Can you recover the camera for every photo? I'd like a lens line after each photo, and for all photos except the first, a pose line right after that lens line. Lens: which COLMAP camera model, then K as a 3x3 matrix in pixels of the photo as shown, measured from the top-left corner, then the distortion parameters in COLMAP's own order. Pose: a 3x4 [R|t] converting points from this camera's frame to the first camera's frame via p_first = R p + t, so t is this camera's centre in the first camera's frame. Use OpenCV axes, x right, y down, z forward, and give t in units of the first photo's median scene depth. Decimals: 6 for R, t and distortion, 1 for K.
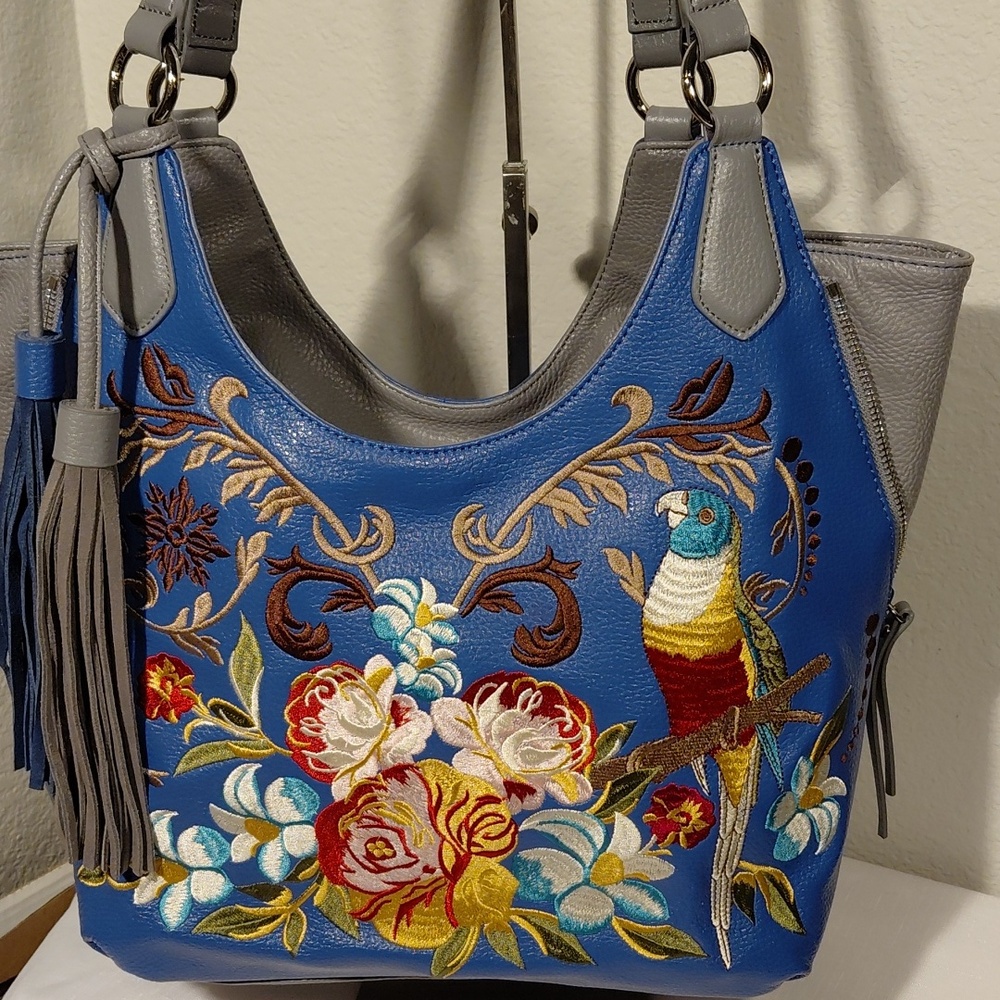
lens RADIAL K [[1645.0, 0, 519.6], [0, 1645.0, 504.3], [0, 0, 1]] dist [0.003710, 0.000000]
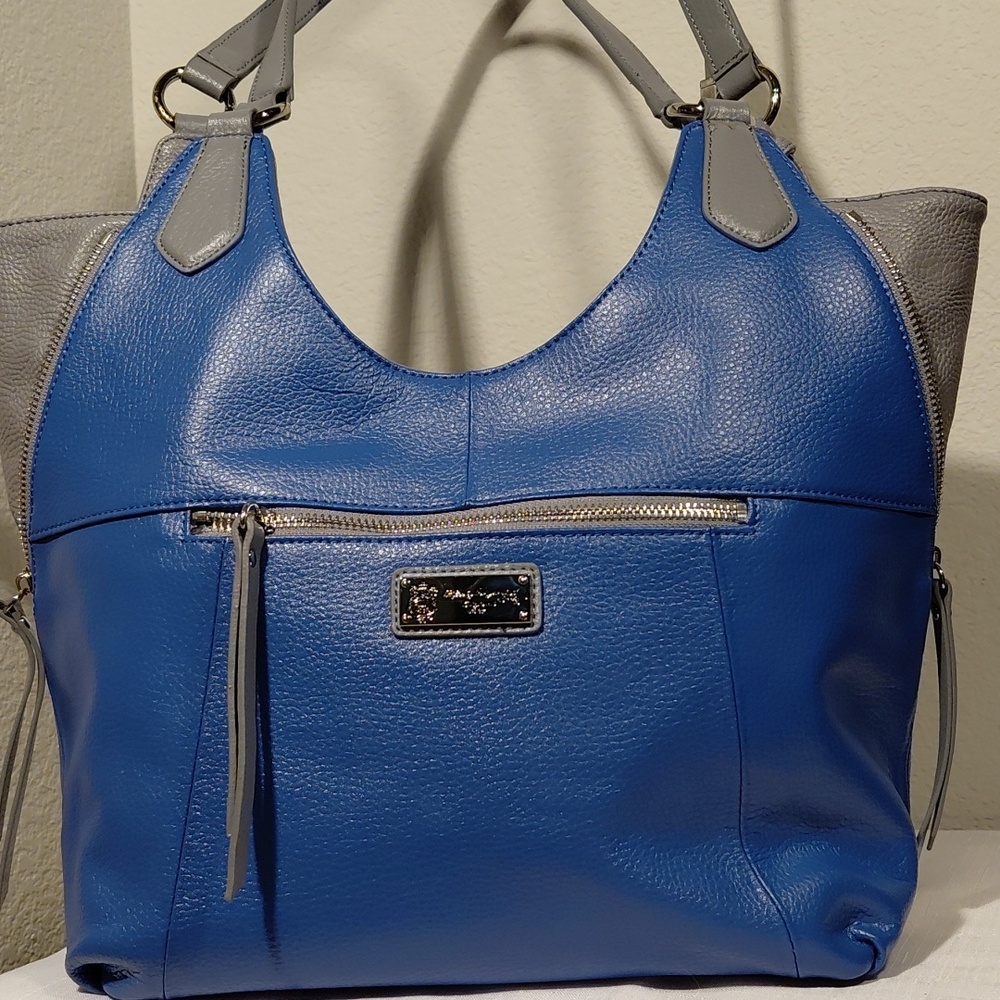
lens RADIAL K [[1645.0, 0, 494.9], [0, 1645.0, 501.2], [0, 0, 1]] dist [0.003710, 0.000000]
pose [[0.996566, -0.040886, 0.072002, -0.124687], [0.067171, 0.907667, -0.414280, 0.456222], [-0.048416, 0.417694, 0.907297, 0.056952]]
